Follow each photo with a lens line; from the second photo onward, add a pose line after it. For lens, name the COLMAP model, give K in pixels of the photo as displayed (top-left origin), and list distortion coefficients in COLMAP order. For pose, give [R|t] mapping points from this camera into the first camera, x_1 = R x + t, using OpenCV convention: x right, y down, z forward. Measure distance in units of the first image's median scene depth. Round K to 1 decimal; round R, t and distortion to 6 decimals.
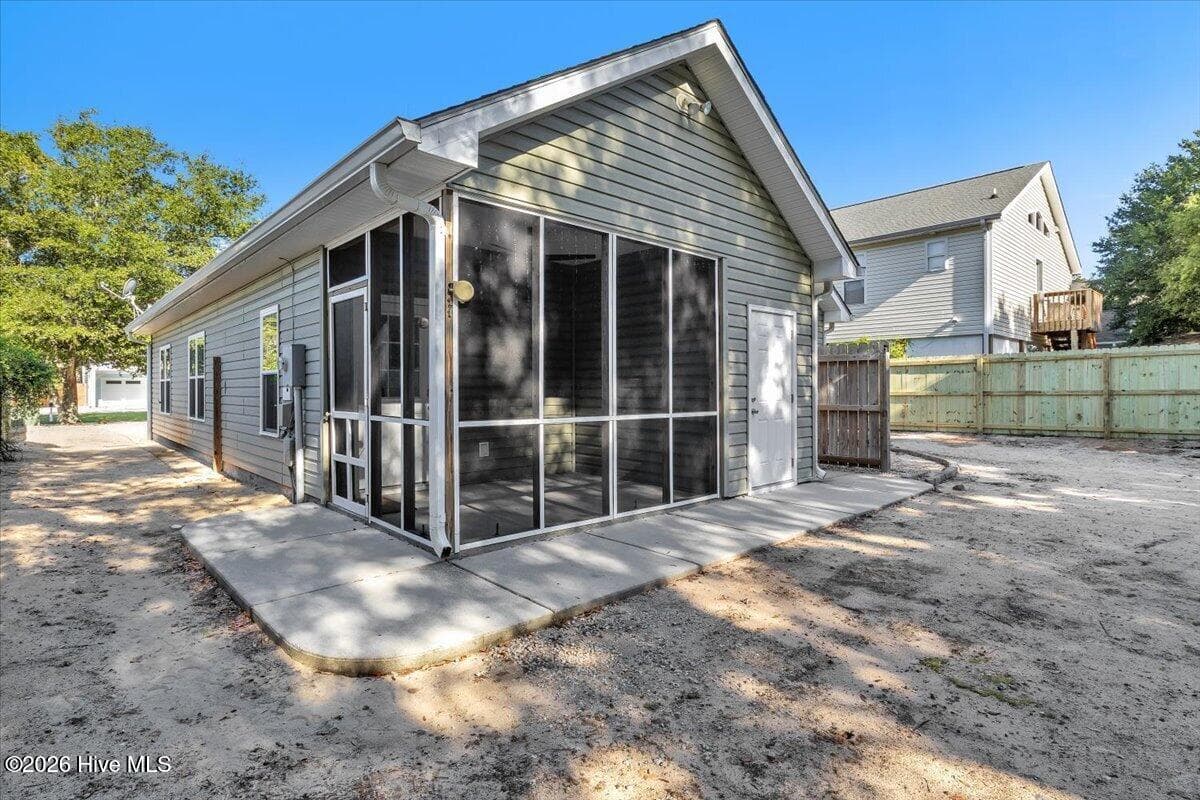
lens RADIAL K [[605.8, 0, 606.2], [0, 605.8, 392.4], [0, 0, 1]] dist [0.016958, 0.001839]
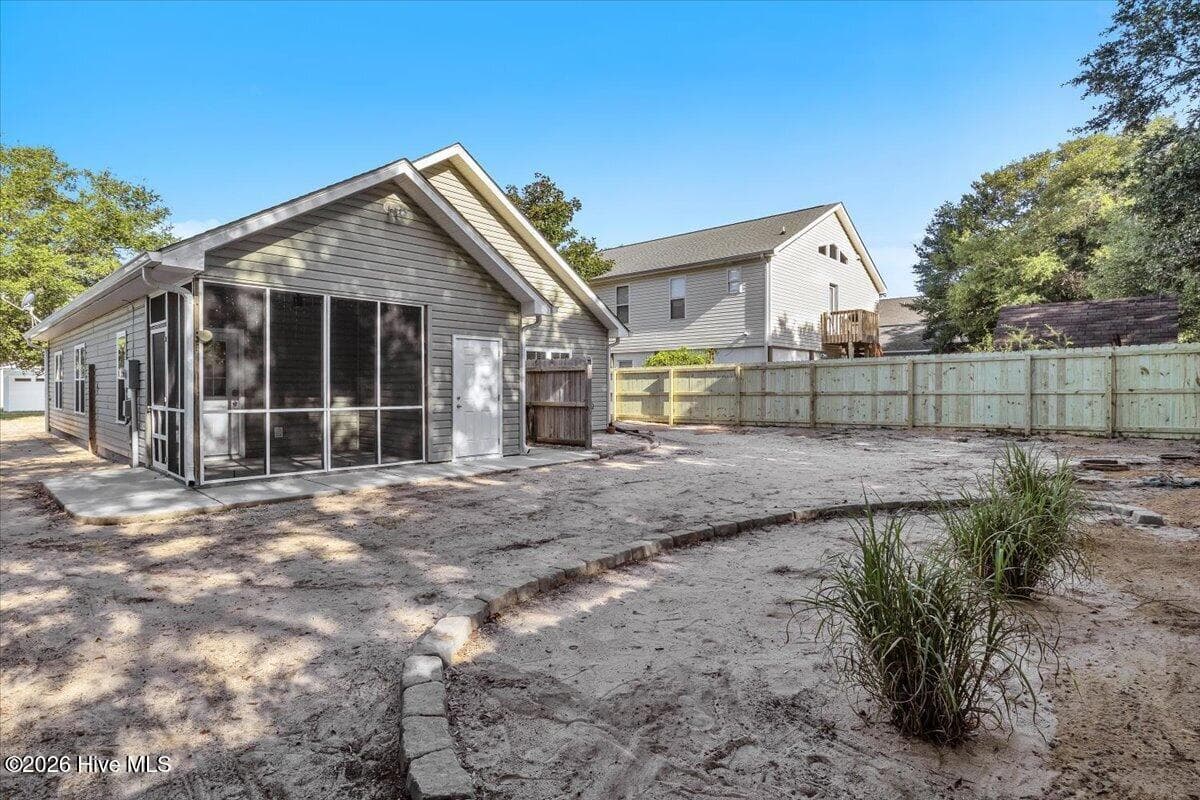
lens RADIAL K [[605.8, 0, 595.5], [0, 605.8, 396.8], [0, 0, 1]] dist [0.016958, 0.001839]
pose [[0.997758, 0.002383, 0.066883, 0.408432], [-0.003028, 0.999950, 0.009554, -0.006153], [-0.066857, -0.009735, 0.997715, -0.443090]]
